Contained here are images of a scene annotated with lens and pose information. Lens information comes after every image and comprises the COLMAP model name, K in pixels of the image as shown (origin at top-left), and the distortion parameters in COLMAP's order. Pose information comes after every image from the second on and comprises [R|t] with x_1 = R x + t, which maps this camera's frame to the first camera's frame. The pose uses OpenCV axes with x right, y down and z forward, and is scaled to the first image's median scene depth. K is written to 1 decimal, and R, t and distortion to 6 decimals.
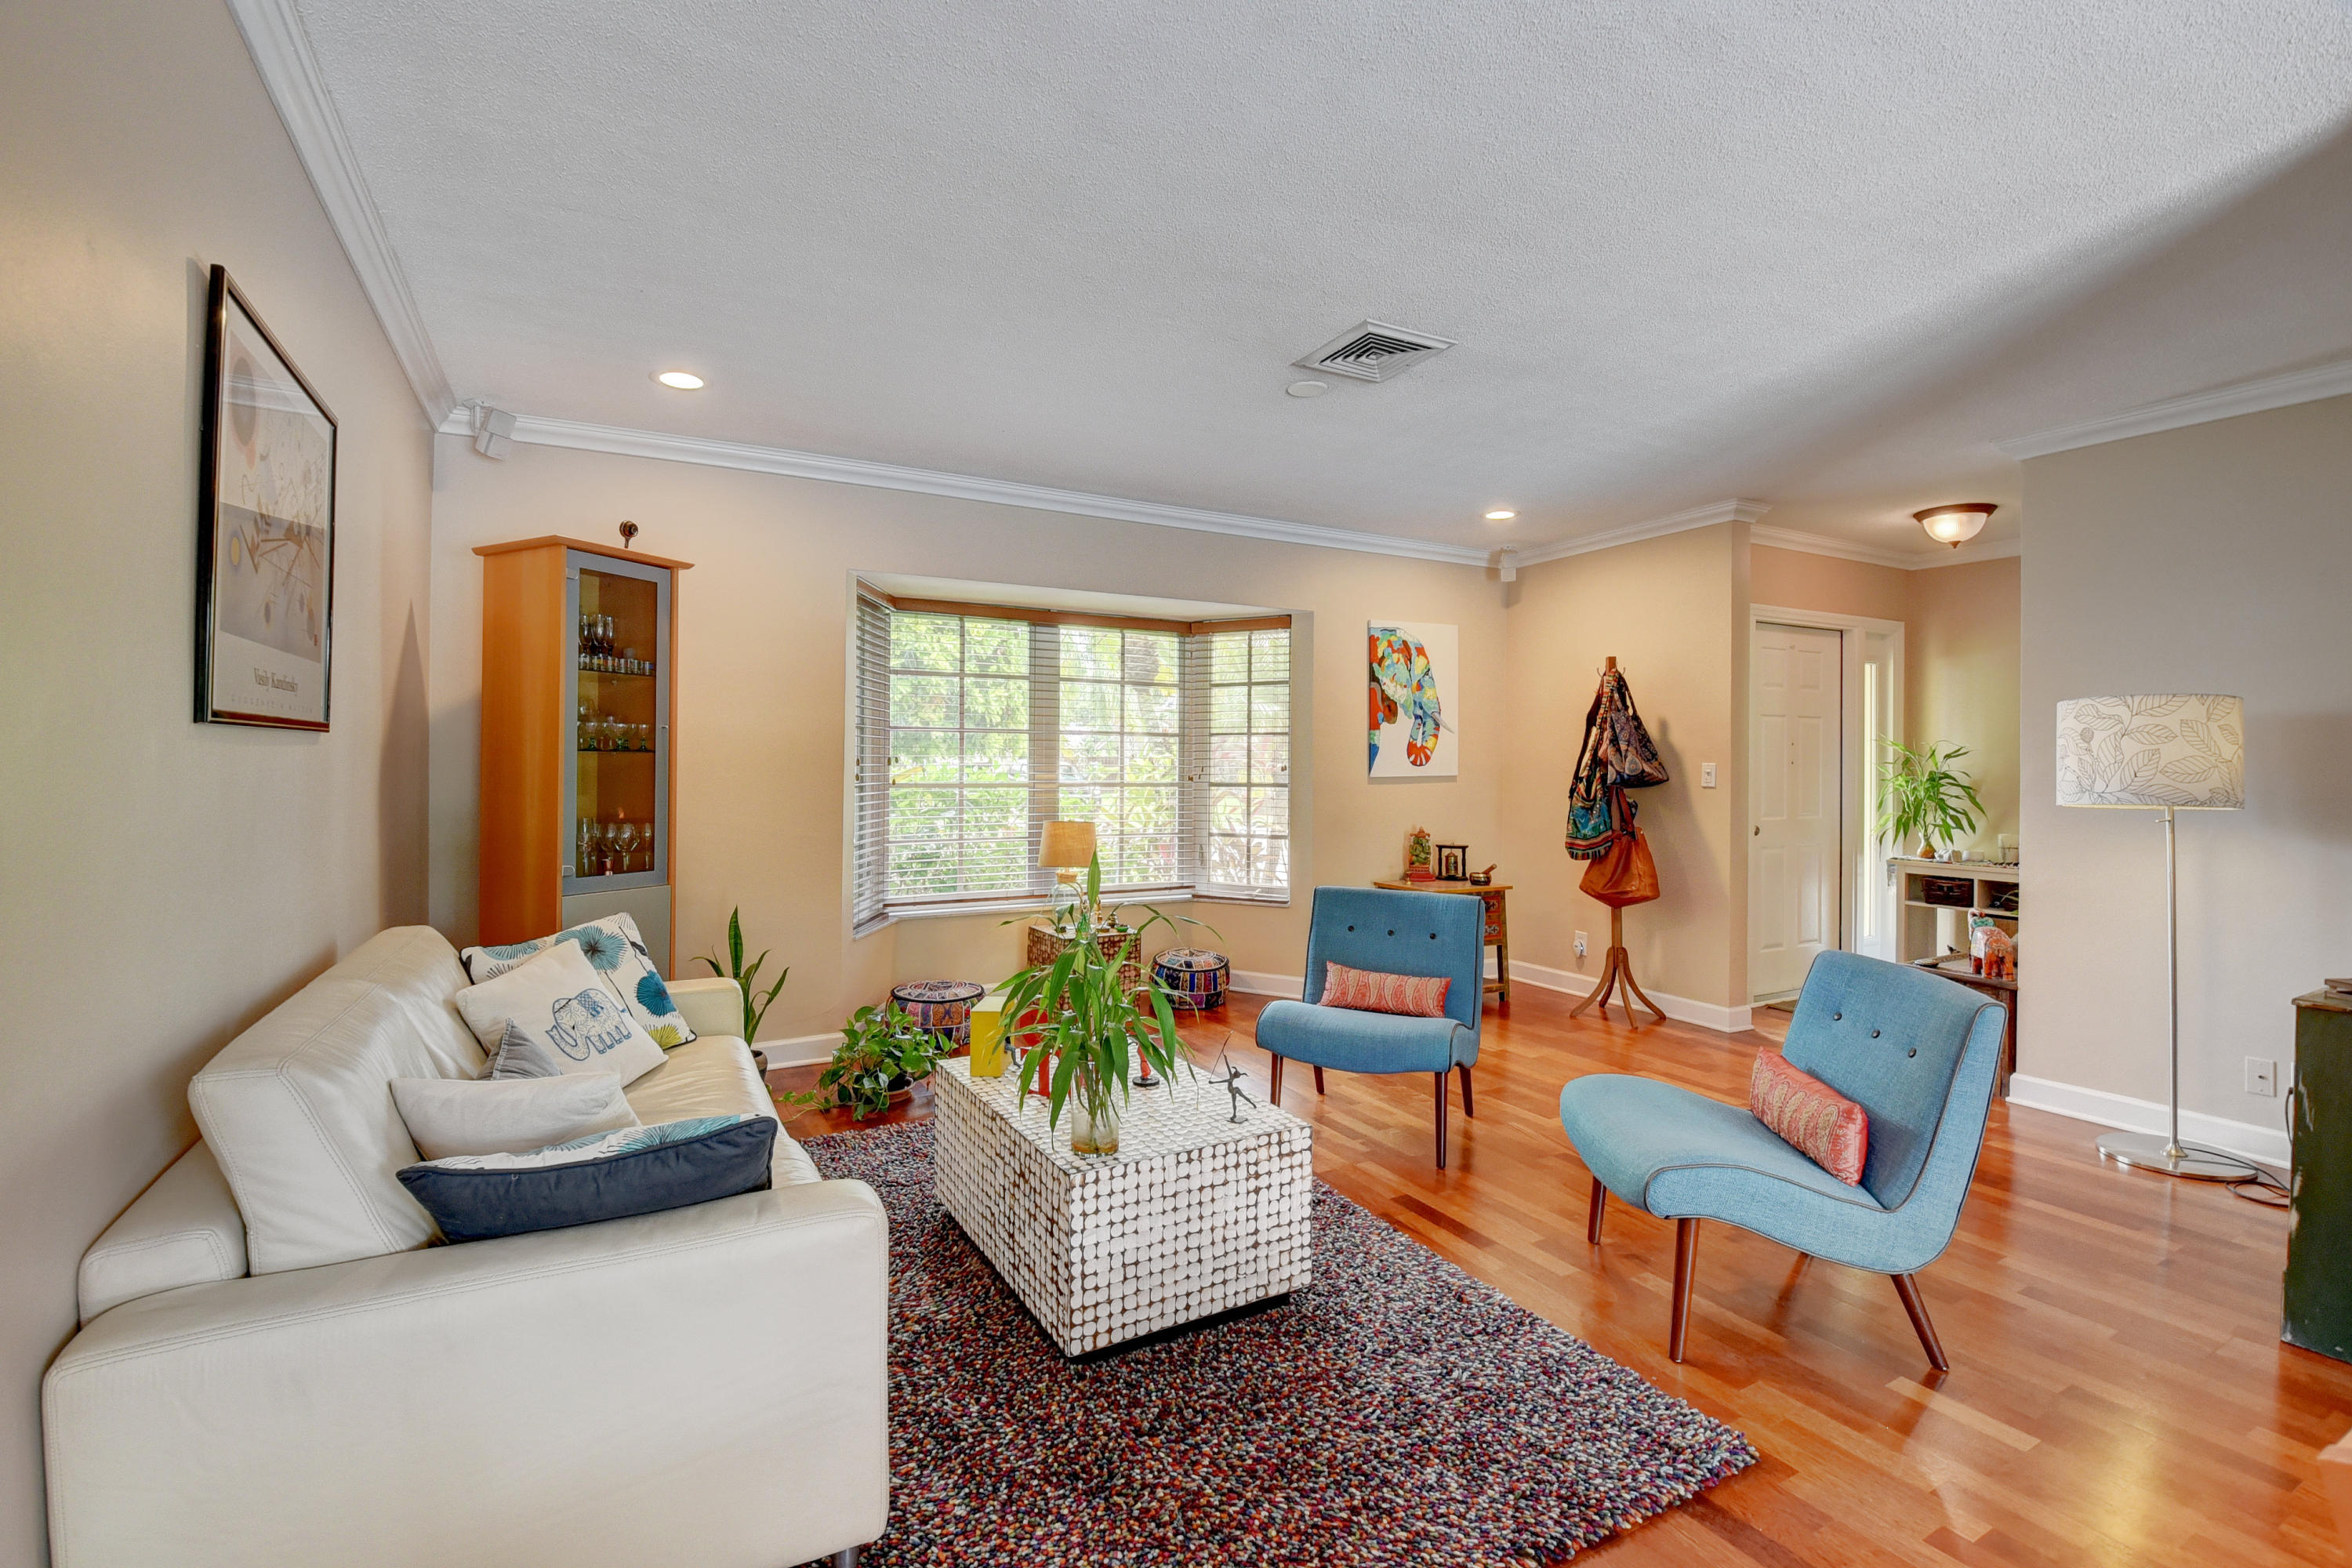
lens RADIAL K [[1045.4, 0, 1165.4], [0, 1045.4, 779.2], [0, 0, 1]] dist [0.002053, -0.015894]
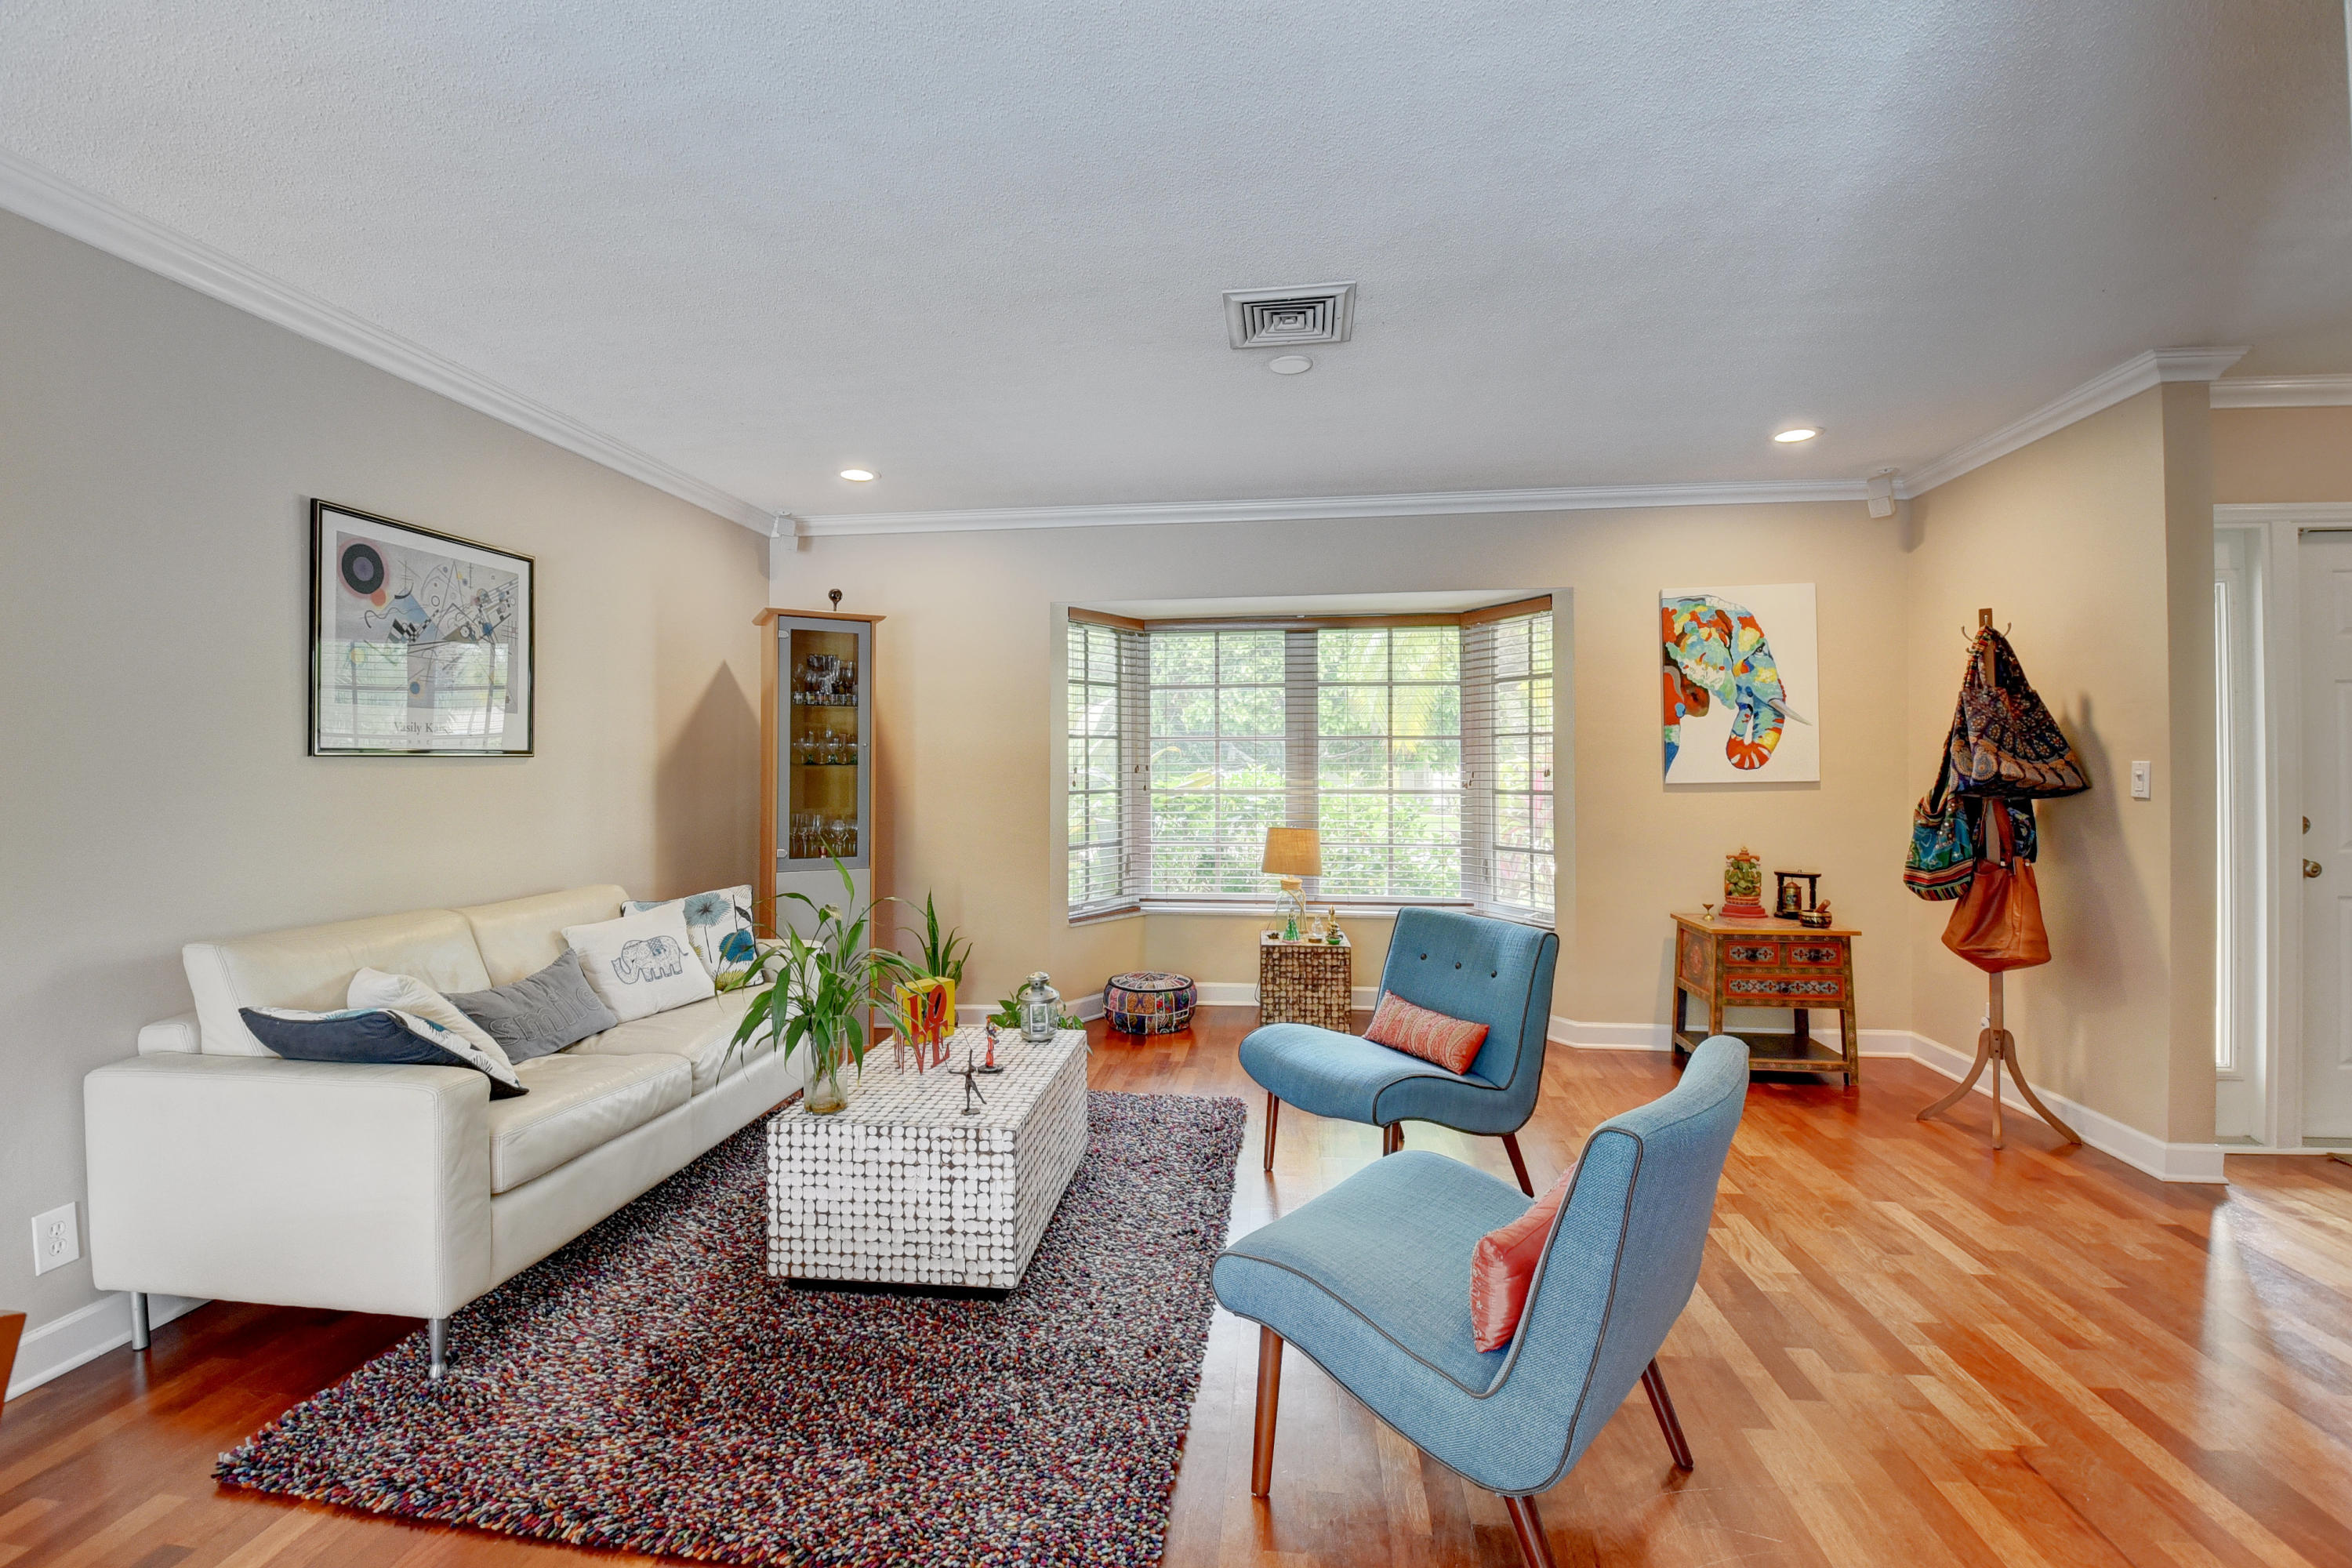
lens RADIAL K [[1045.4, 0, 1153.0], [0, 1045.4, 778.9], [0, 0, 1]] dist [0.002053, -0.015894]
pose [[0.809233, -0.003955, -0.587475, 0.595178], [0.000911, 0.999985, -0.005477, -0.002075], [0.587488, 0.003897, 0.809224, 0.183633]]
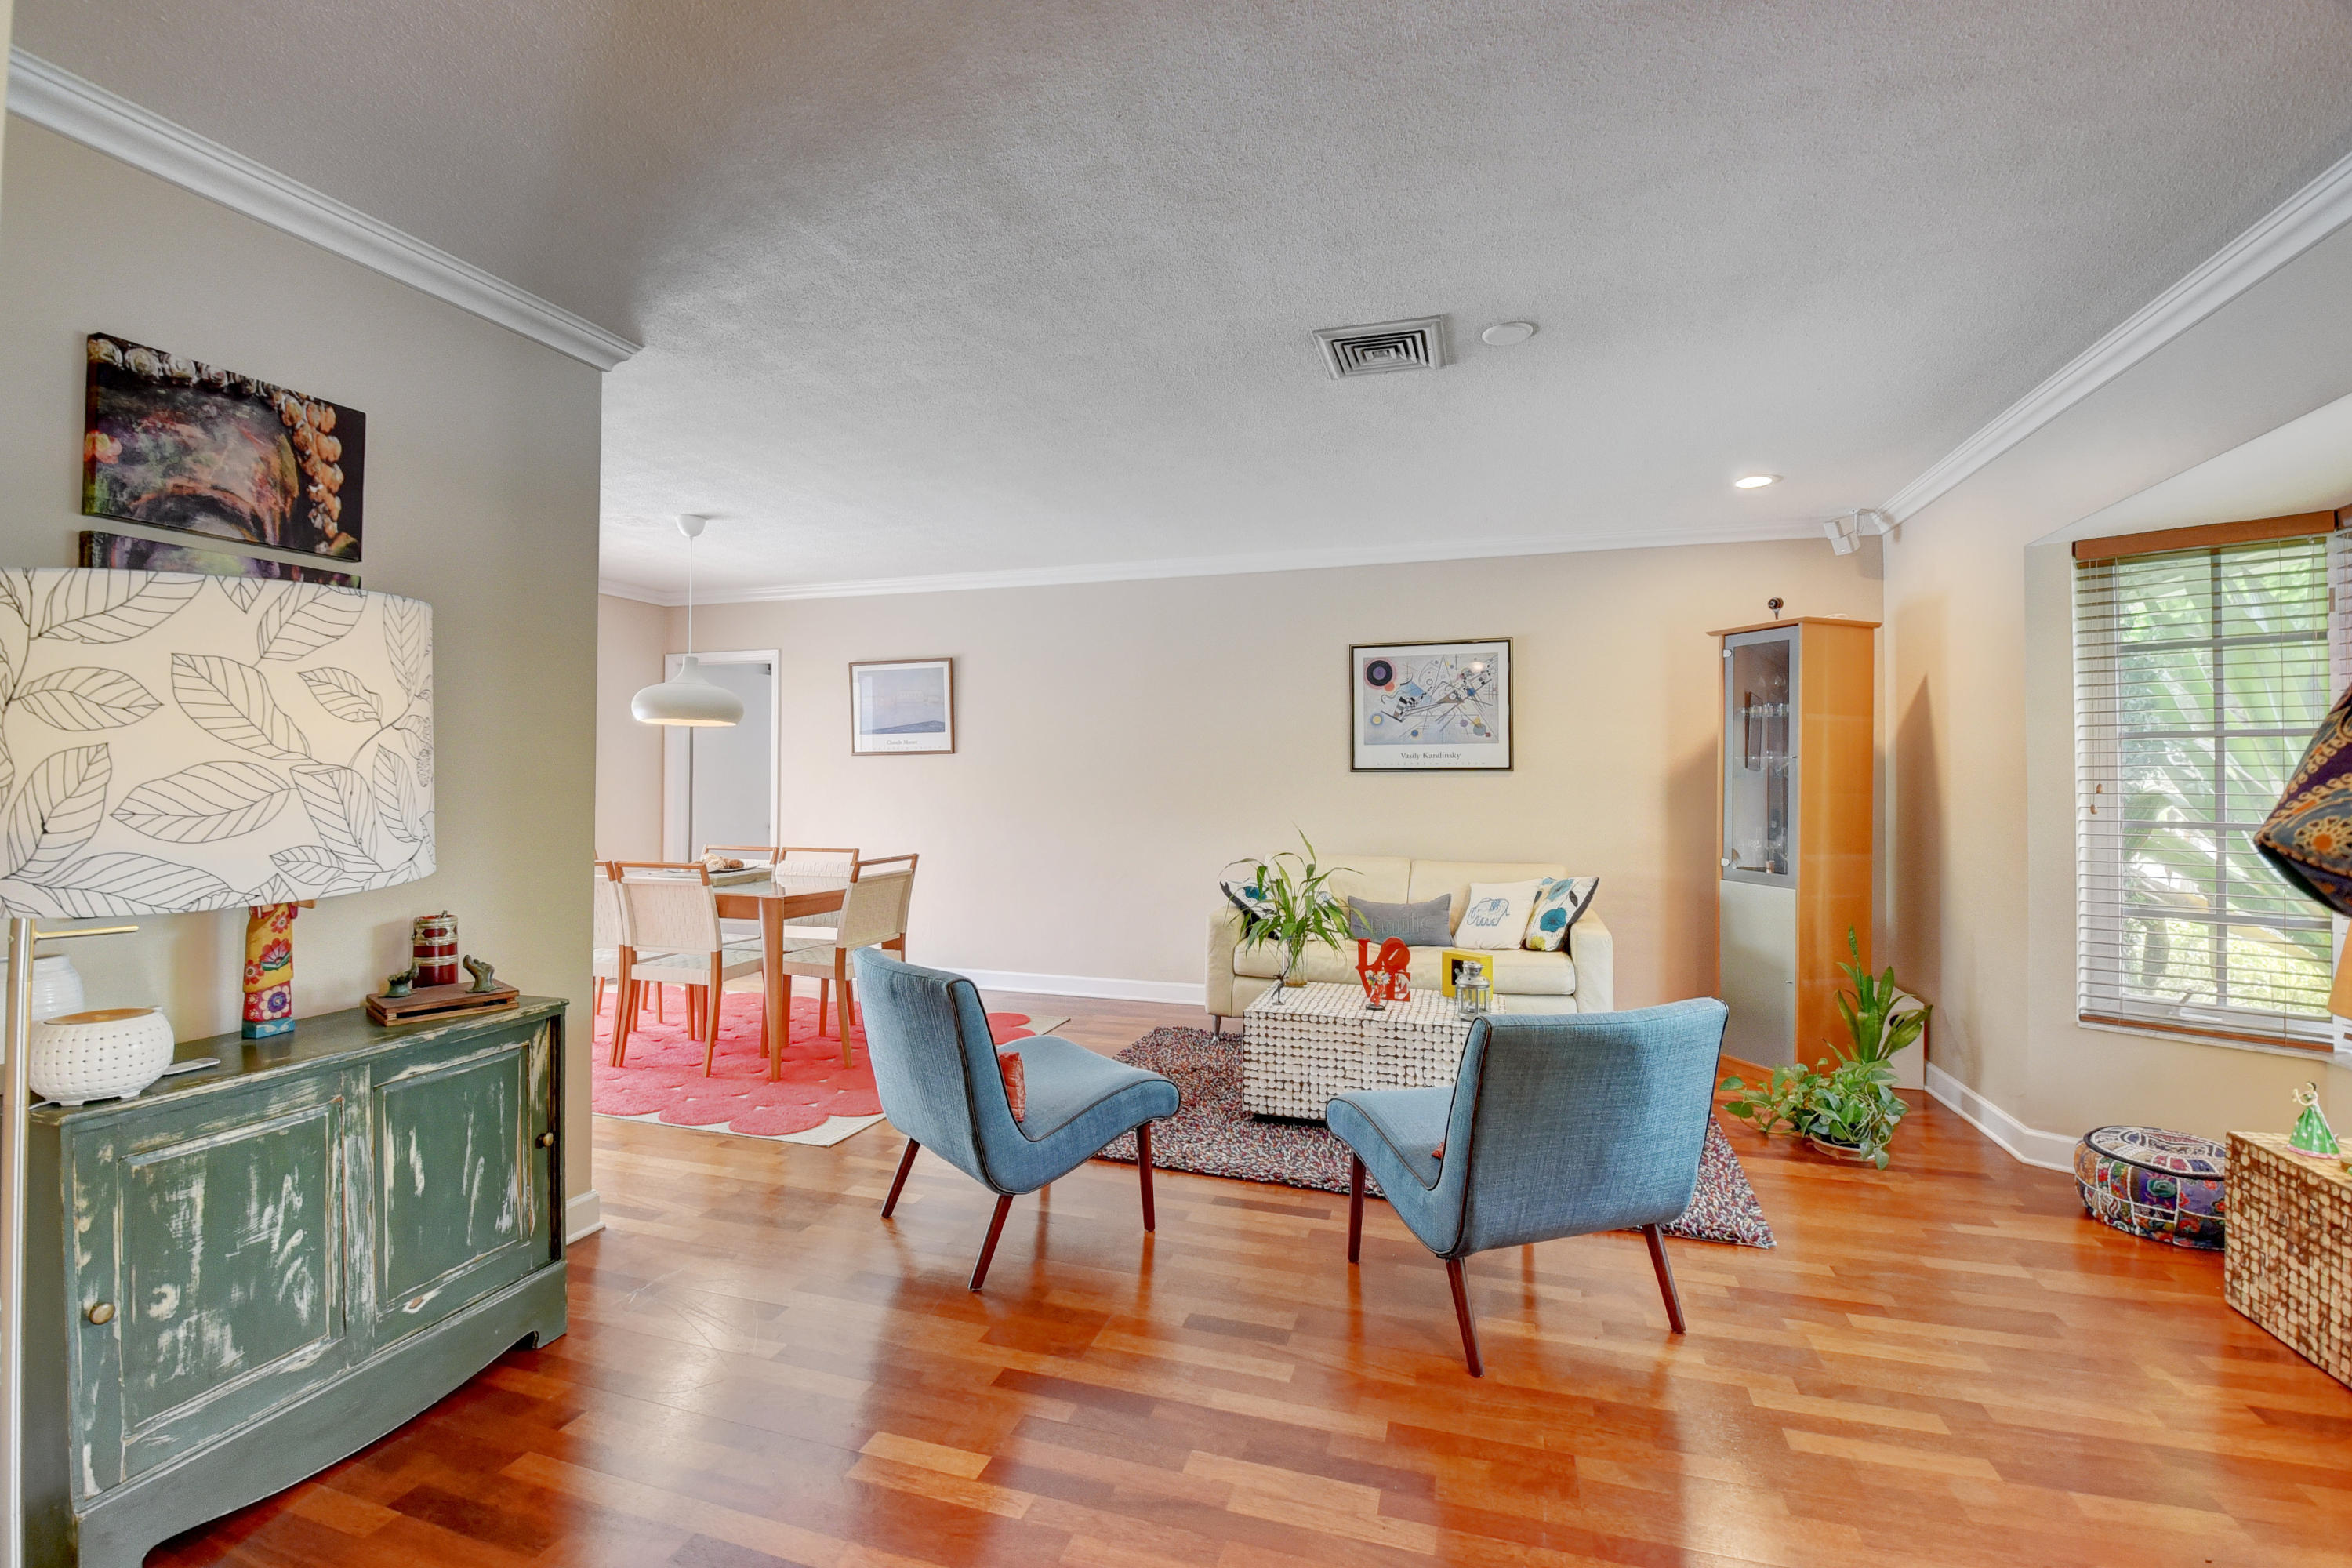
lens RADIAL K [[1045.4, 0, 1173.4], [0, 1045.4, 770.6], [0, 0, 1]] dist [0.002053, -0.015894]
pose [[-0.724201, -0.005950, -0.689564, 0.925528], [-0.013319, 0.999897, 0.005361, -0.033685], [0.689461, 0.013066, -0.724205, 1.468993]]
